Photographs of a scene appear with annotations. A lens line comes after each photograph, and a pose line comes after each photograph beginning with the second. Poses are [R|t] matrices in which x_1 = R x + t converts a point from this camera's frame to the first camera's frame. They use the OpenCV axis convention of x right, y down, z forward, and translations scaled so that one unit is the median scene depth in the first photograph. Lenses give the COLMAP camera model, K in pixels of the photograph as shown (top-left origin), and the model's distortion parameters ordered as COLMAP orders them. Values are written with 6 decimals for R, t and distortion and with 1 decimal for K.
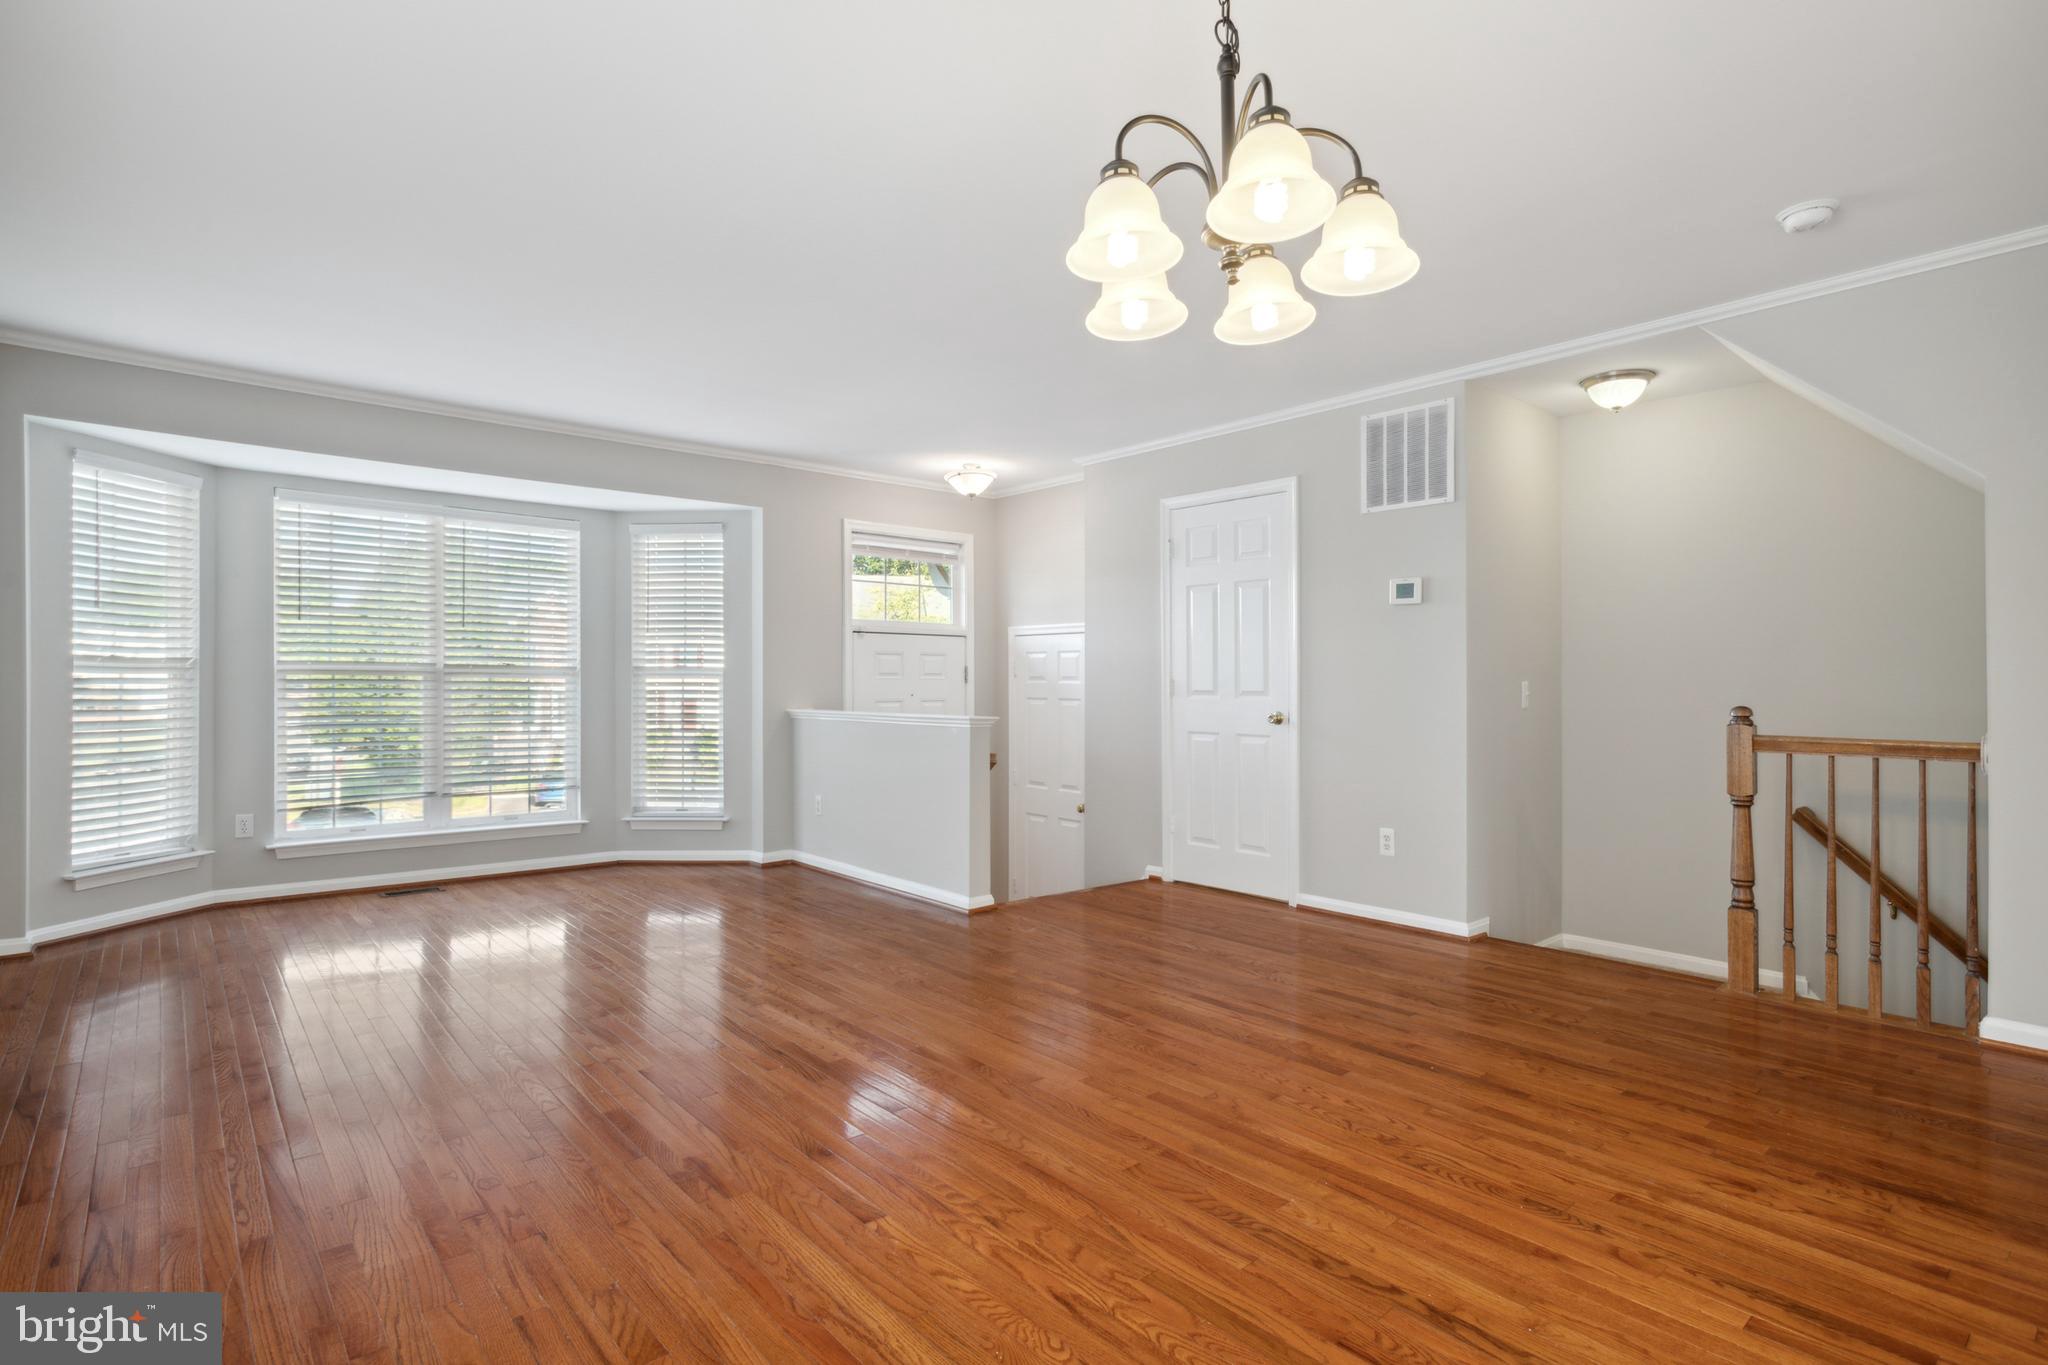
lens RADIAL K [[999.1, 0, 1024.0], [0, 999.1, 682.5], [0, 0, 1]] dist [-0.009173, 0.000048]
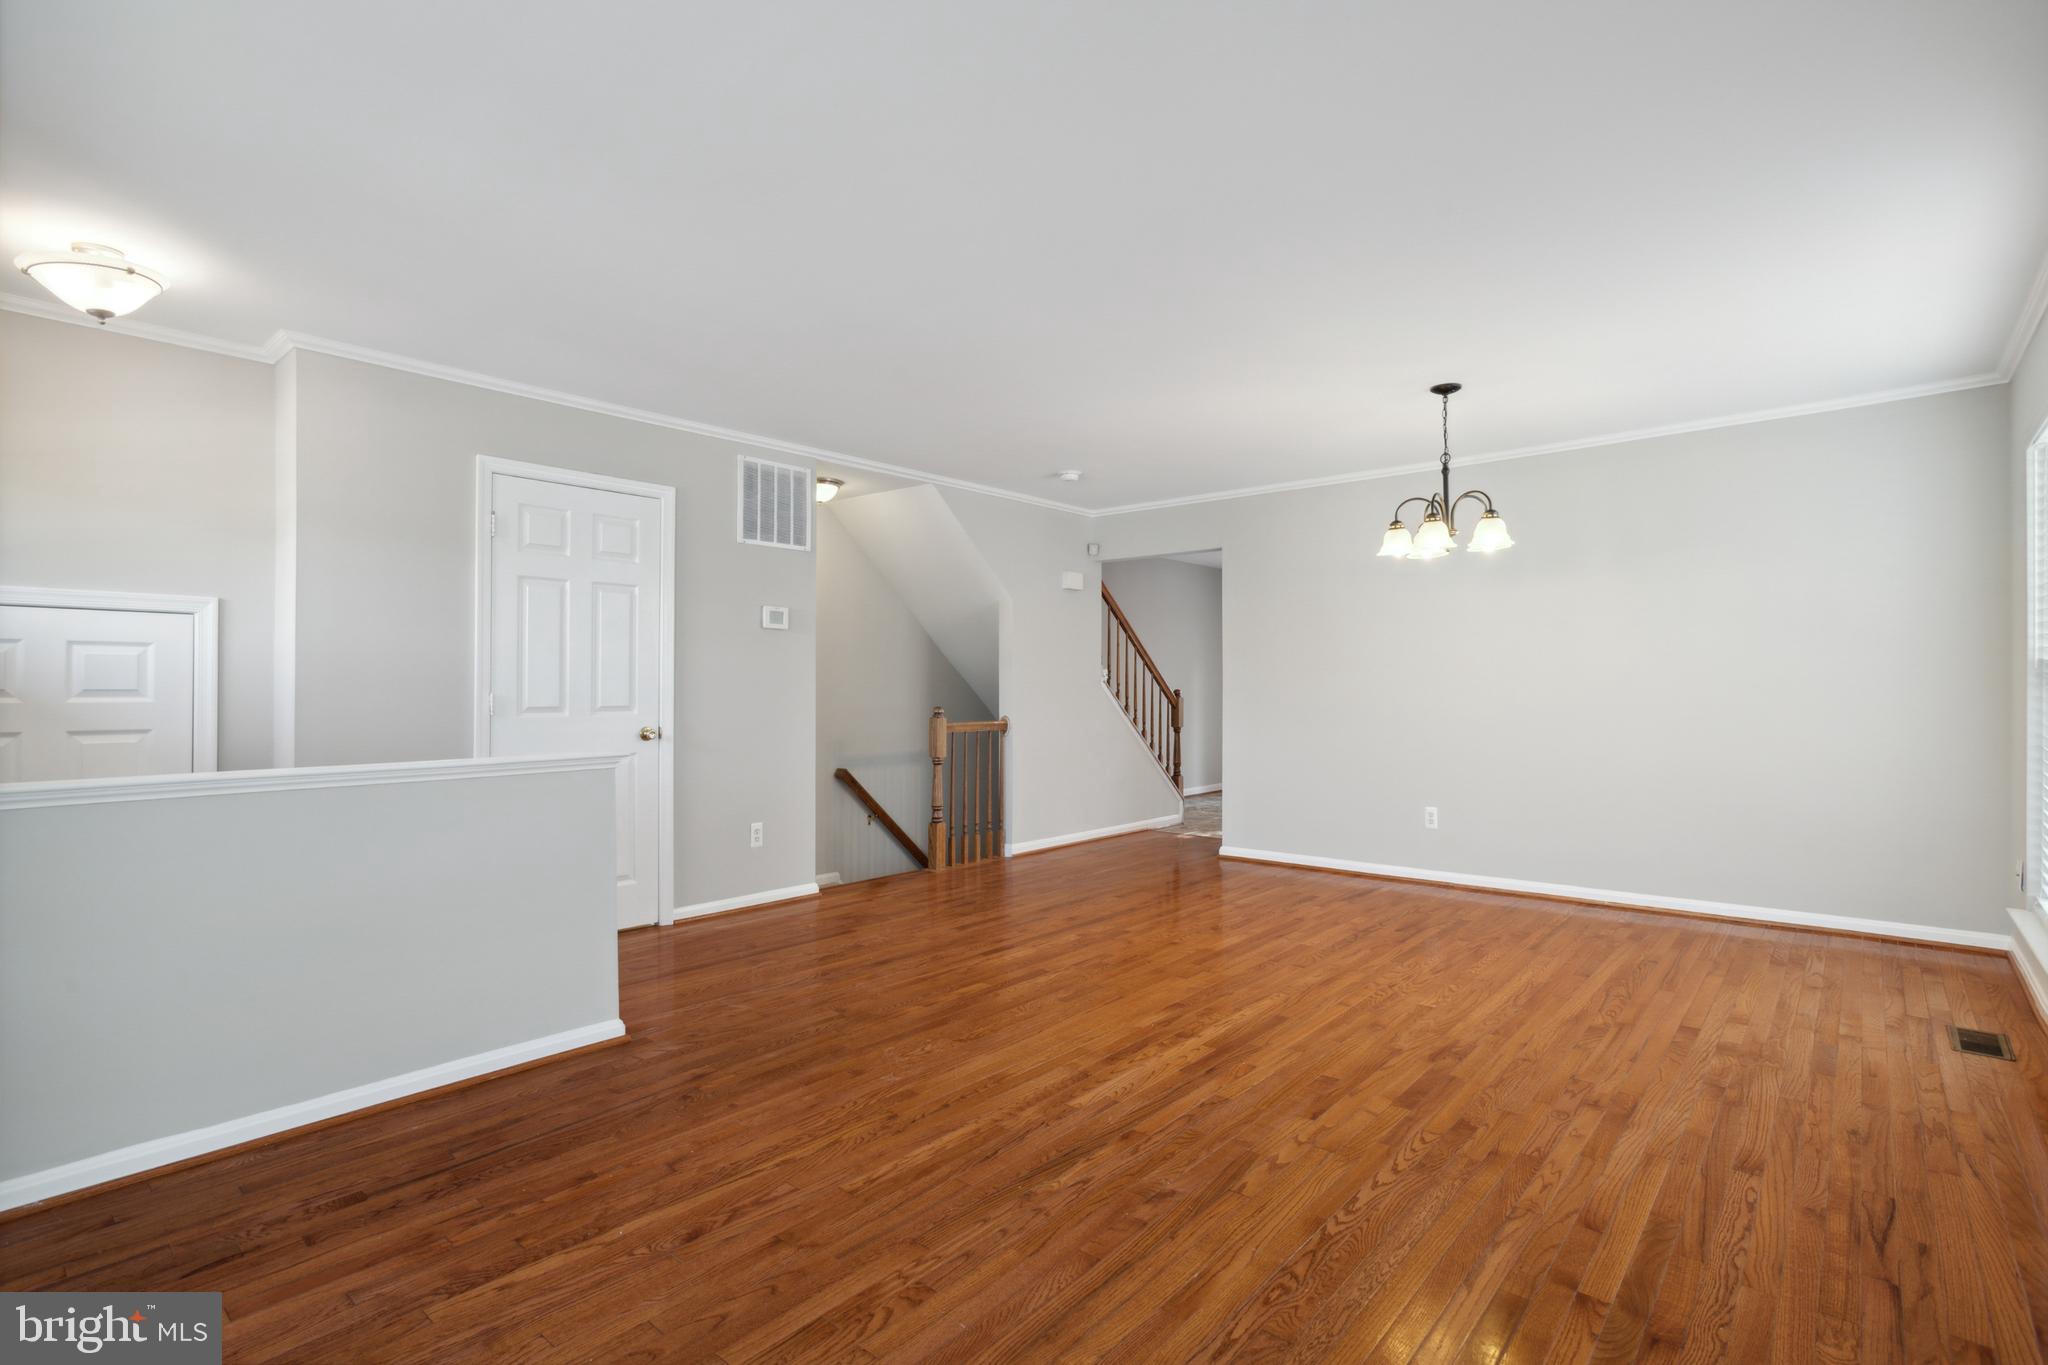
lens RADIAL K [[931.5, 0, 1024.0], [0, 931.5, 682.5], [0, 0, 1]] dist [-0.014628, 0.000095]
pose [[-0.117714, 0.003437, 0.993042, -0.742337], [0.001837, 0.999993, -0.003244, -0.010748], [-0.993046, 0.001442, -0.117720, 0.835056]]
